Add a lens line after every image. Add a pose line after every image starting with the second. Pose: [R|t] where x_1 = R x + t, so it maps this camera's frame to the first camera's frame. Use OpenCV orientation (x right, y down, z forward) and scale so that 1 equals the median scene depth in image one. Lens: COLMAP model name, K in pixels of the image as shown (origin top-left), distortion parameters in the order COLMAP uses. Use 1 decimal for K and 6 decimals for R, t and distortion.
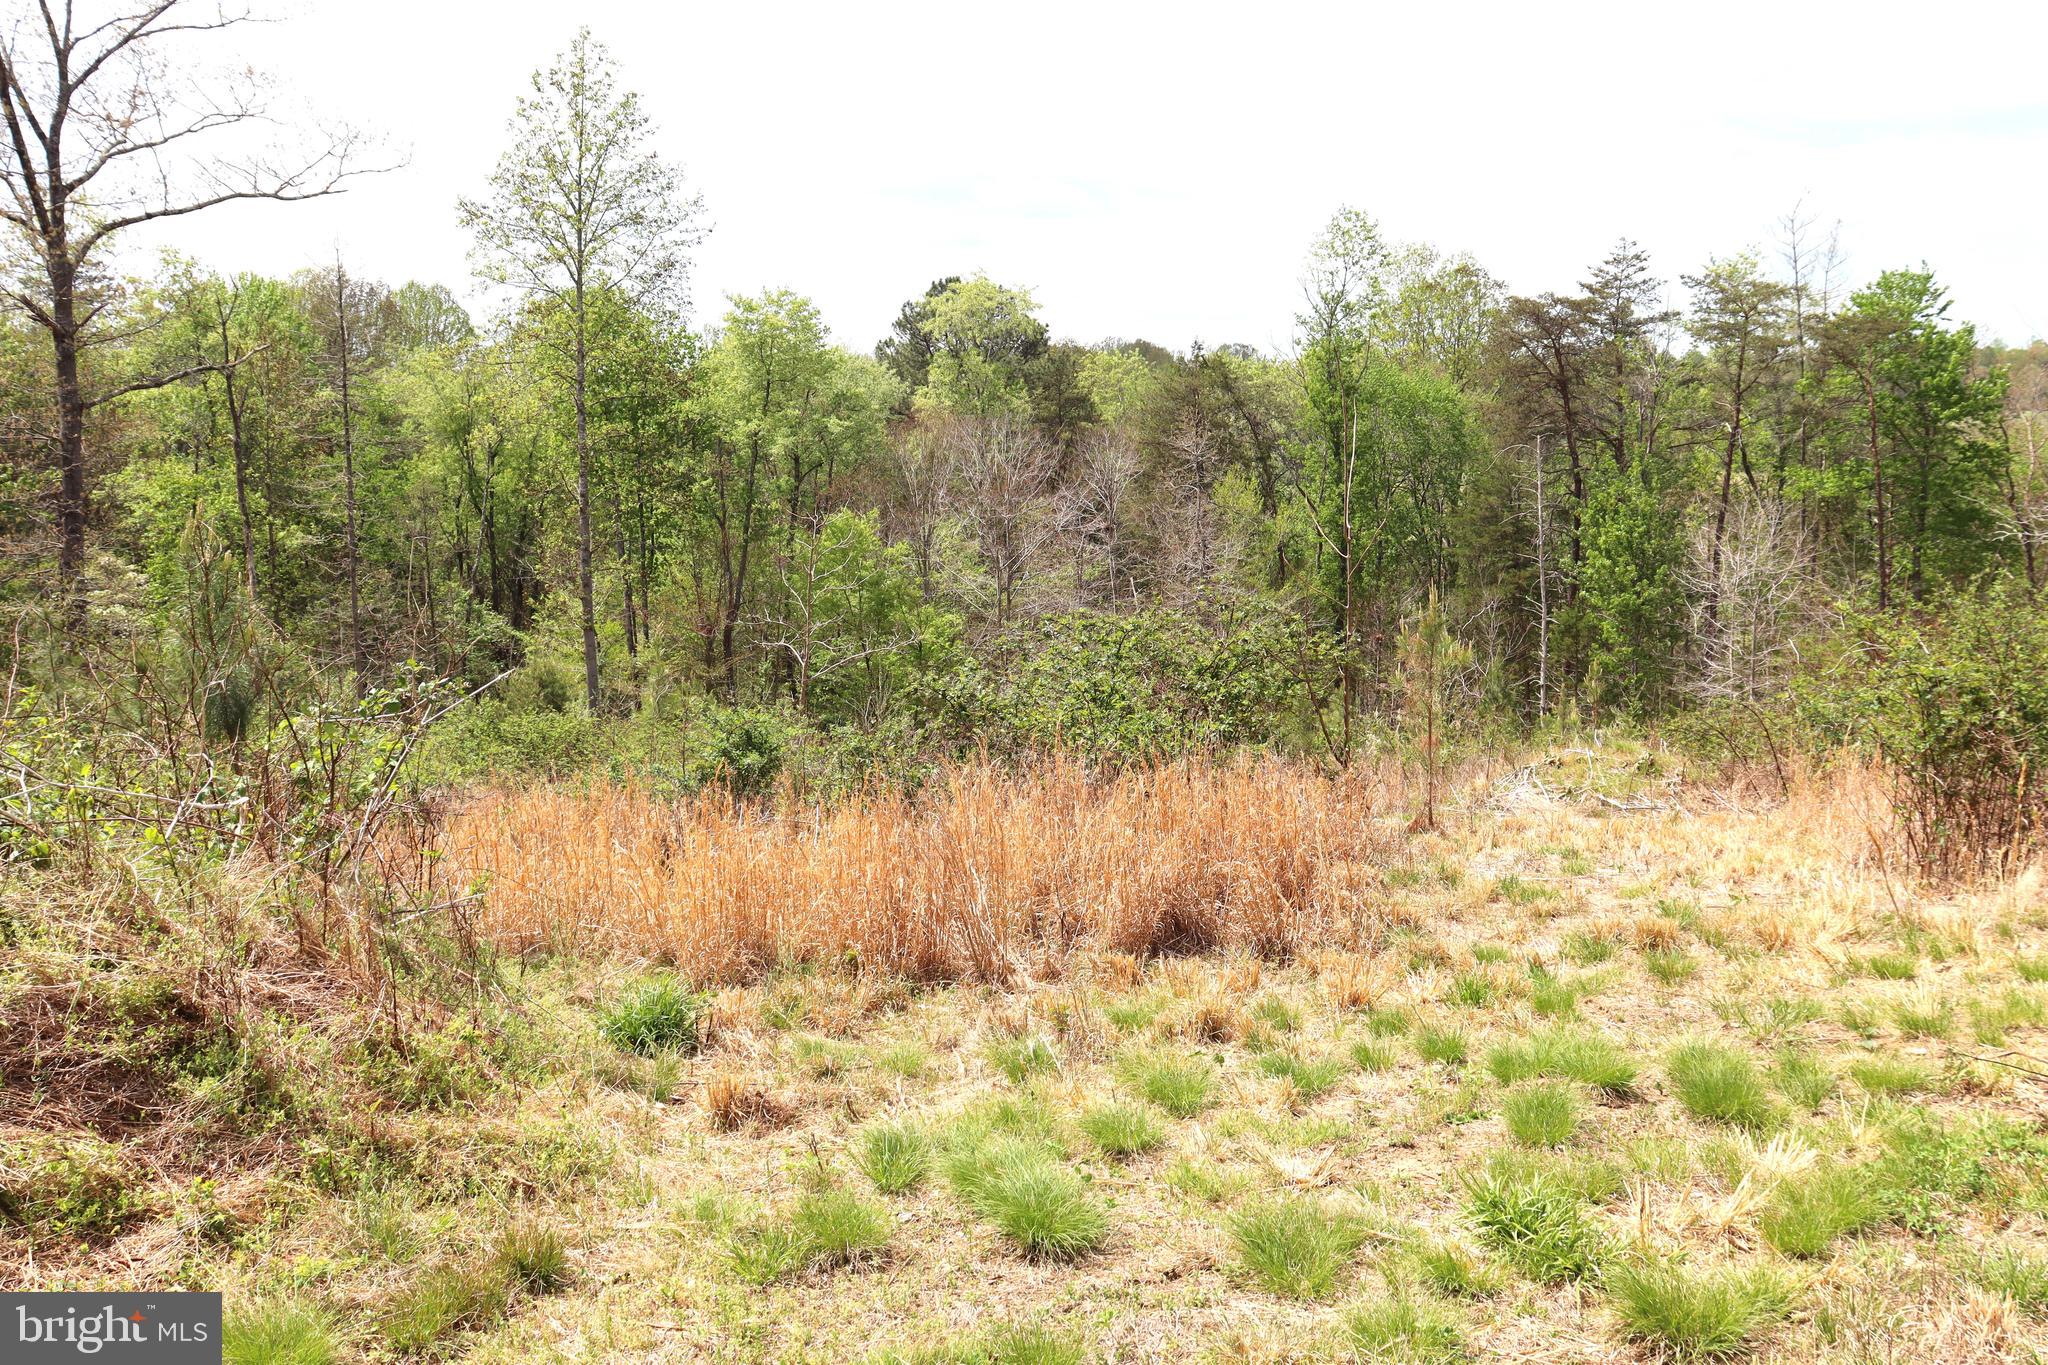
lens RADIAL K [[1715.5, 0, 1024.0], [0, 1715.5, 682.5], [0, 0, 1]] dist [-0.095831, 0.000983]
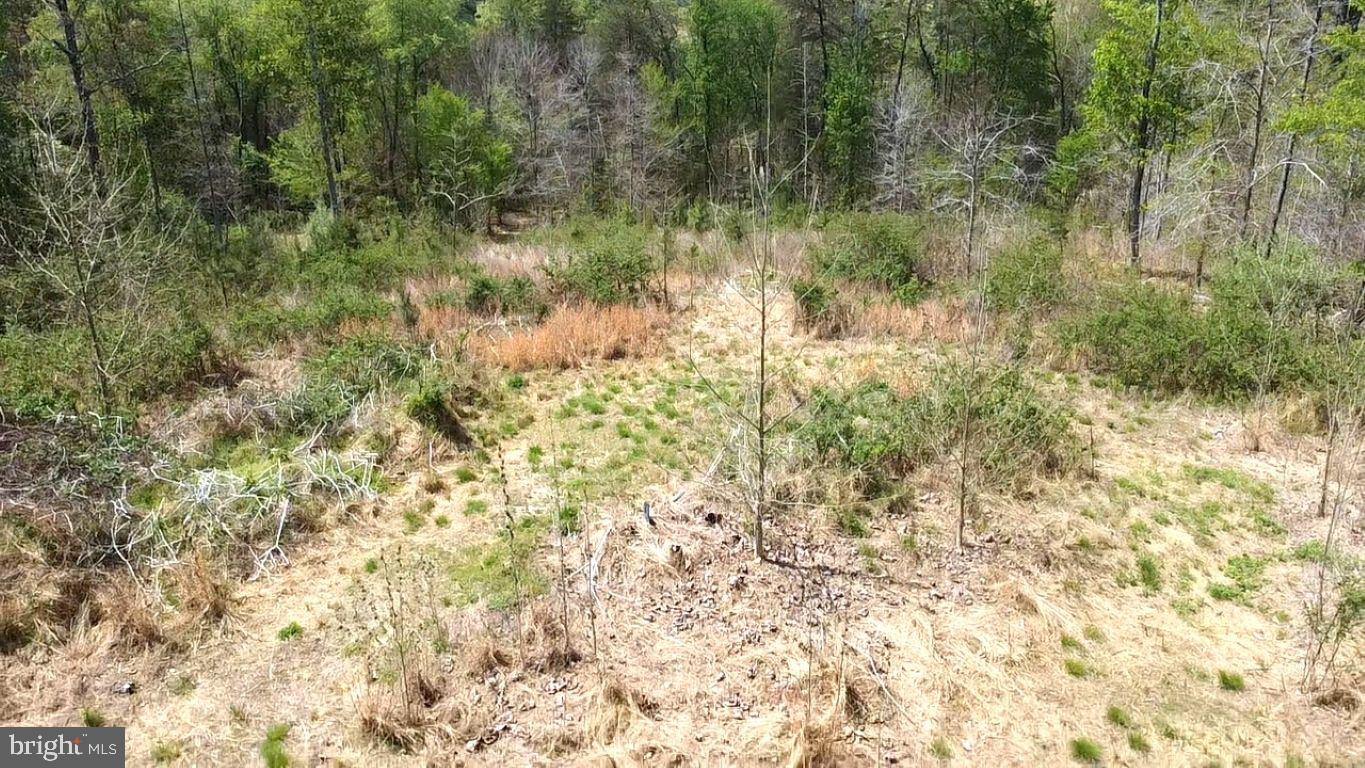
lens RADIAL K [[1085.4, 0, 682.5], [0, 1085.4, 384.0], [0, 0, 1]] dist [0.007165, 0.001419]
pose [[0.990403, -0.051950, 0.128072, -0.110004], [0.020007, 0.970797, 0.239069, -0.457191], [-0.136752, -0.234212, 0.962519, -1.800480]]
